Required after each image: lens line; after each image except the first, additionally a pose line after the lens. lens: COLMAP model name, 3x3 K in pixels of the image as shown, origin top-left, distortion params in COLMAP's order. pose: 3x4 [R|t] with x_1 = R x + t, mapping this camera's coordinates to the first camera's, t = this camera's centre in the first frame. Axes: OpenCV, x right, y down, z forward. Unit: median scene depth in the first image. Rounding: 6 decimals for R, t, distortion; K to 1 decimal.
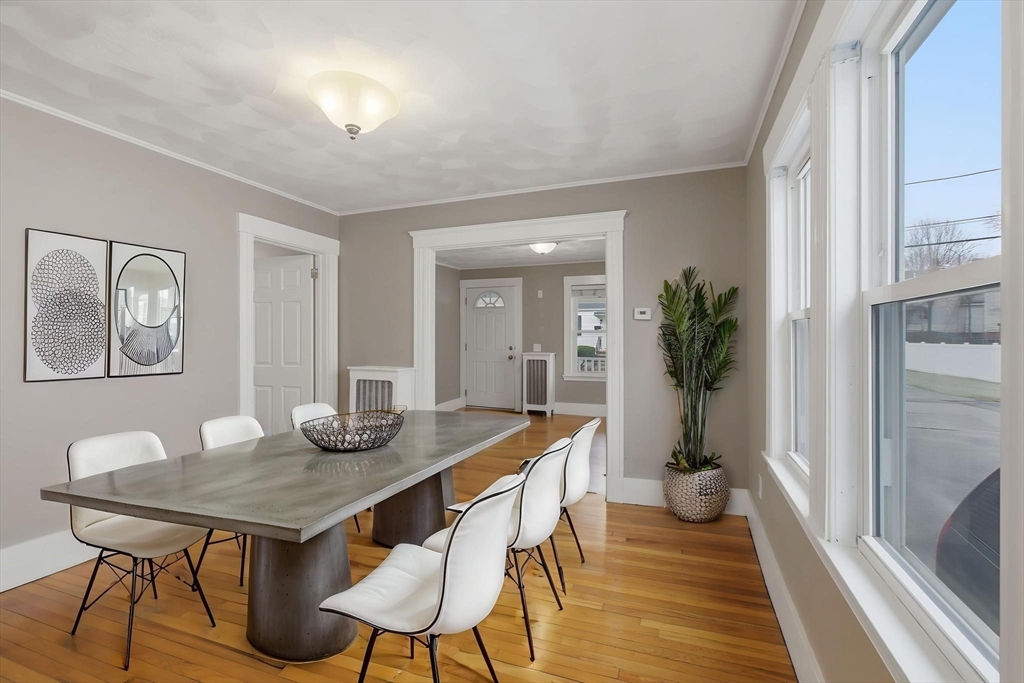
lens RADIAL K [[471.9, 0, 512.2], [0, 471.9, 333.5], [0, 0, 1]] dist [-0.006269, 0.003864]
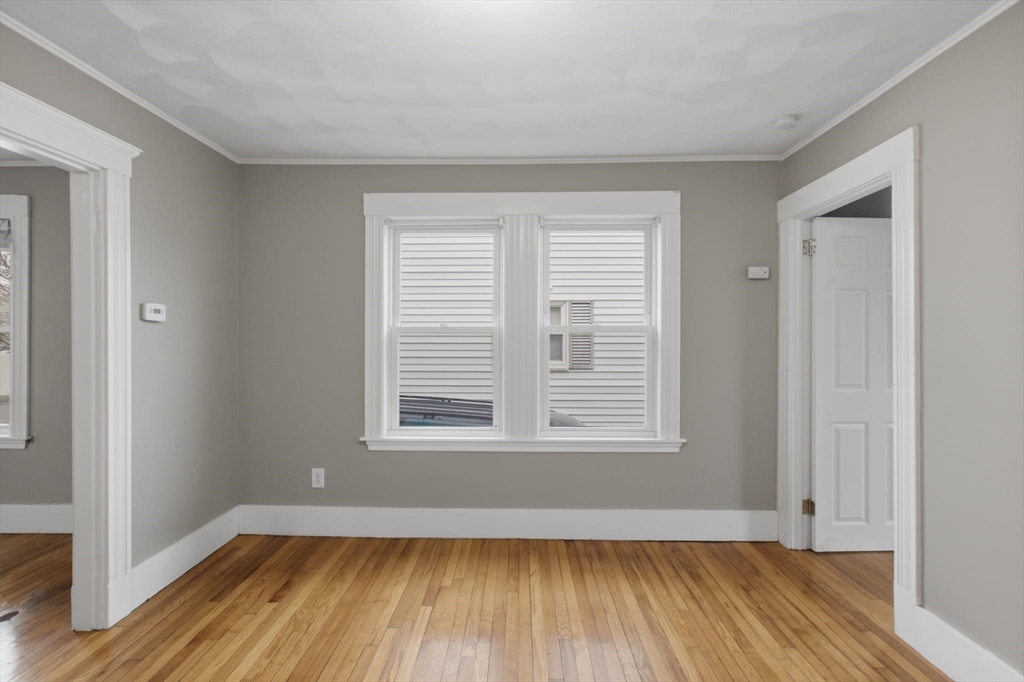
lens RADIAL K [[471.9, 0, 519.5], [0, 471.9, 339.7], [0, 0, 1]] dist [-0.006269, 0.003864]
pose [[-0.345814, -0.007033, 0.938277, -0.639588], [-0.003536, 0.999975, 0.006192, -0.010465], [-0.938296, -0.001176, -0.345830, 0.883652]]
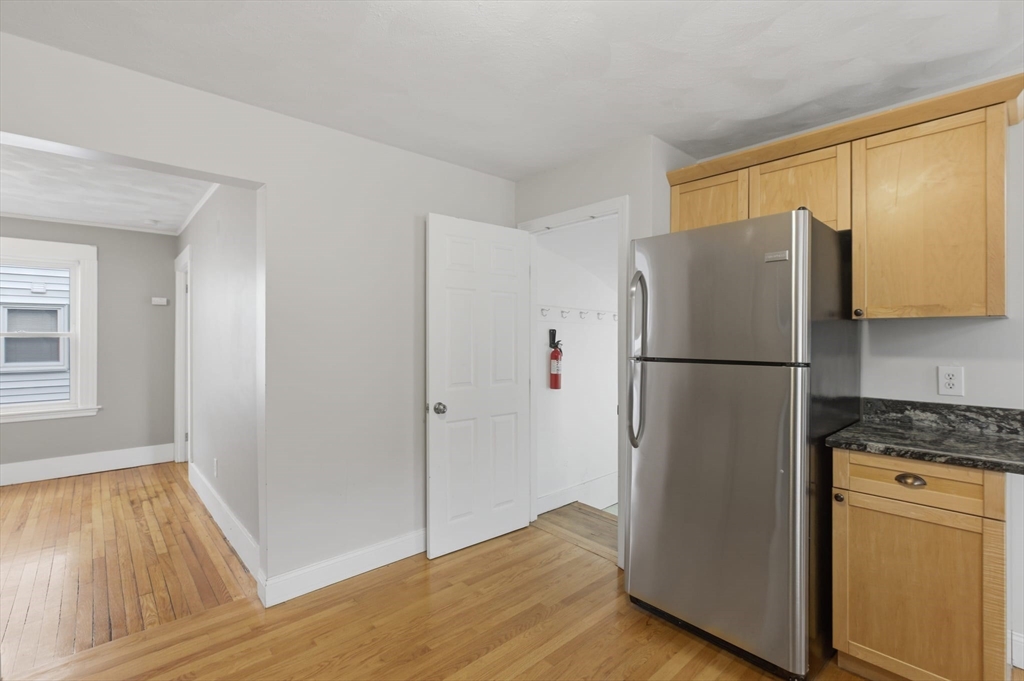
lens RADIAL K [[471.9, 0, 521.9], [0, 471.9, 333.8], [0, 0, 1]] dist [-0.006269, 0.003864]
pose [[-0.891567, 0.002878, 0.452879, -1.723528], [-0.000563, 0.999972, -0.007463, -0.020736], [-0.452888, -0.006909, -0.891541, 0.961459]]
